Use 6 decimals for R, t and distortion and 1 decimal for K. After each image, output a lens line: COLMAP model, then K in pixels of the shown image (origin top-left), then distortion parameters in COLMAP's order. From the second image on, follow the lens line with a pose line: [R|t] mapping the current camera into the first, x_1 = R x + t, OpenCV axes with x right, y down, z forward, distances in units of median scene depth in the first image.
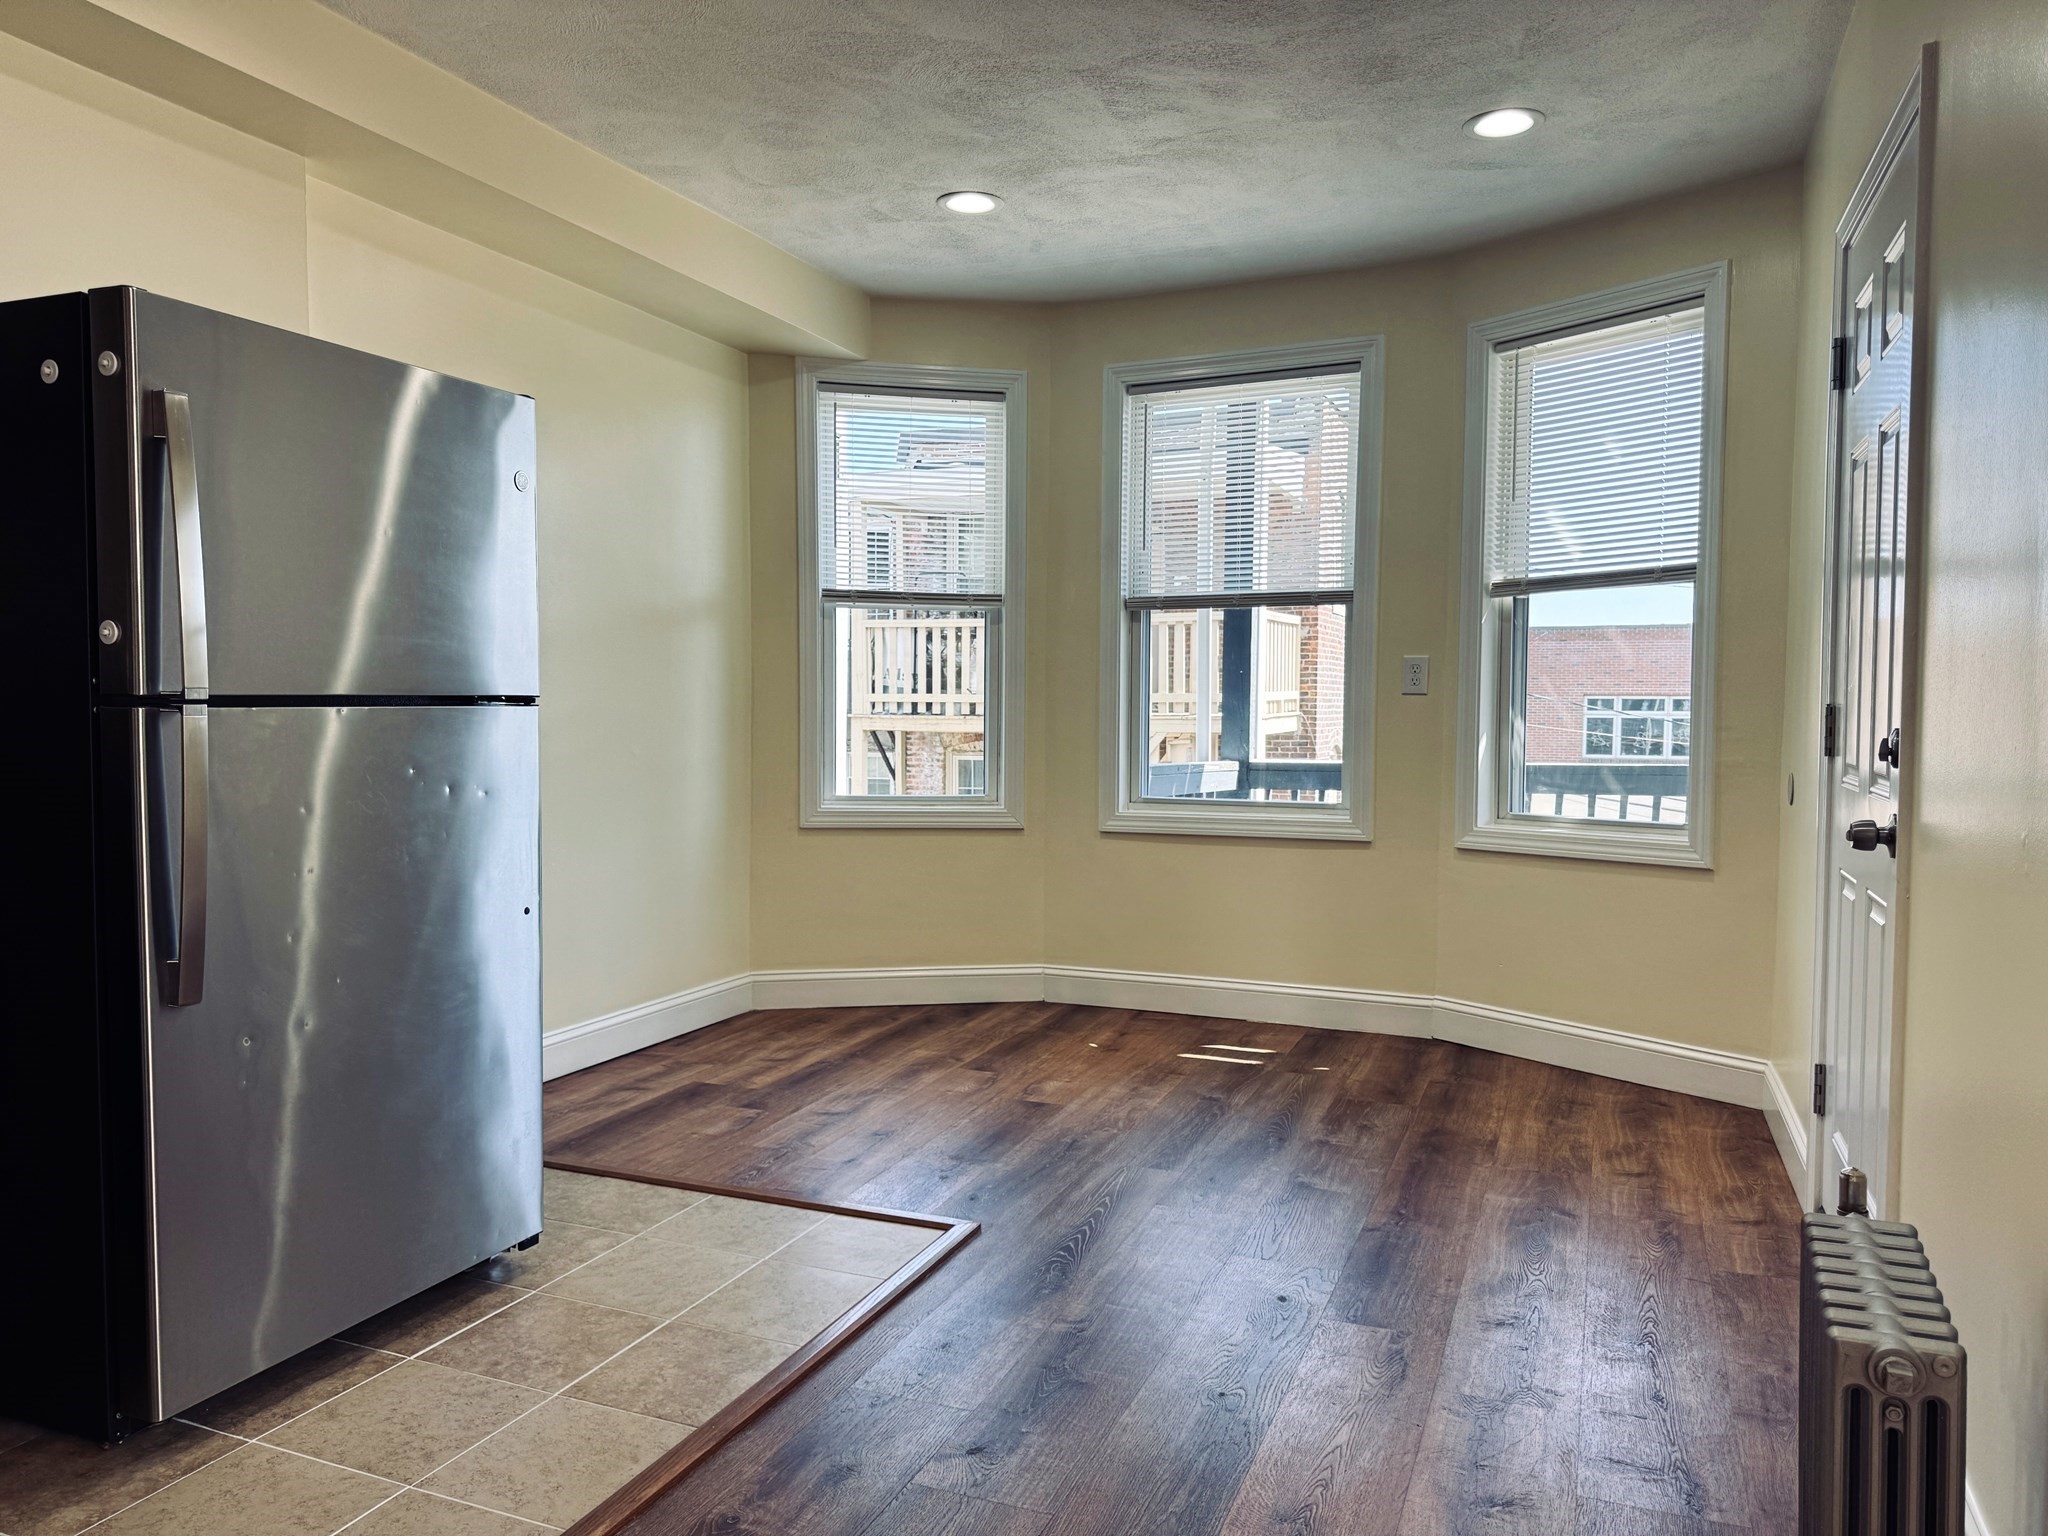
lens RADIAL K [[1412.7, 0, 1024.0], [0, 1412.7, 768.0], [0, 0, 1]] dist [0.086570, -0.135818]
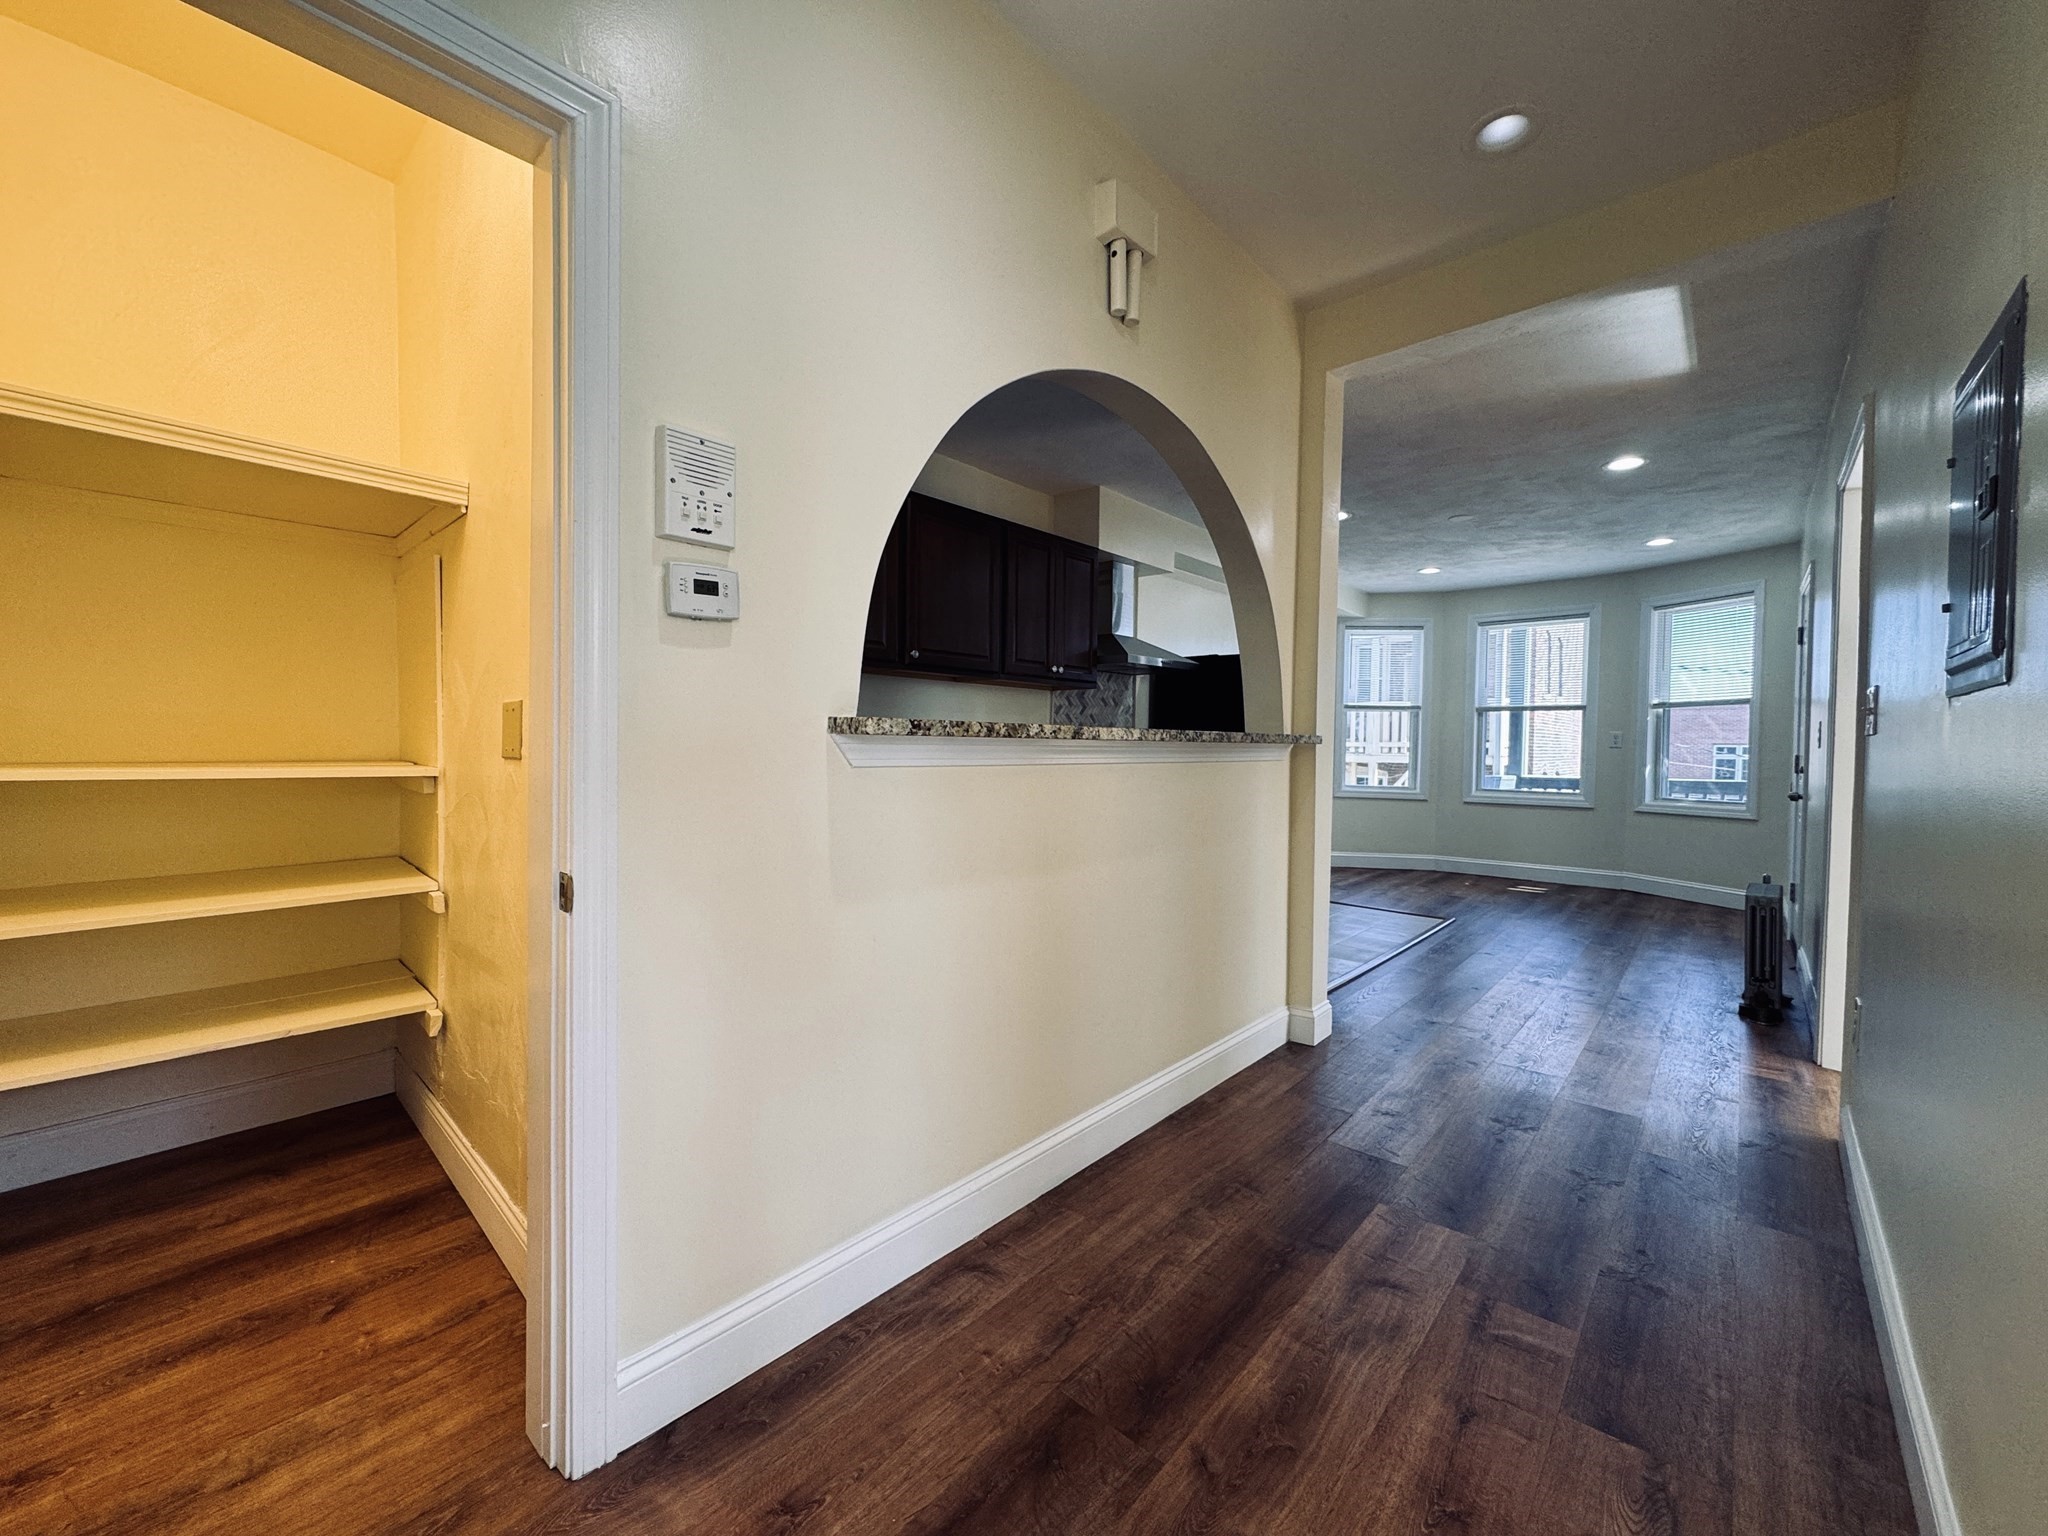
lens RADIAL K [[811.7, 0, 1030.8], [0, 811.7, 763.1], [0, 0, 1]] dist [-0.000913, 0.000165]
pose [[0.945817, 0.016054, -0.324302, -0.216665], [-0.023229, 0.999563, -0.018264, 0.022452], [0.323868, 0.024808, 0.945777, -0.627306]]
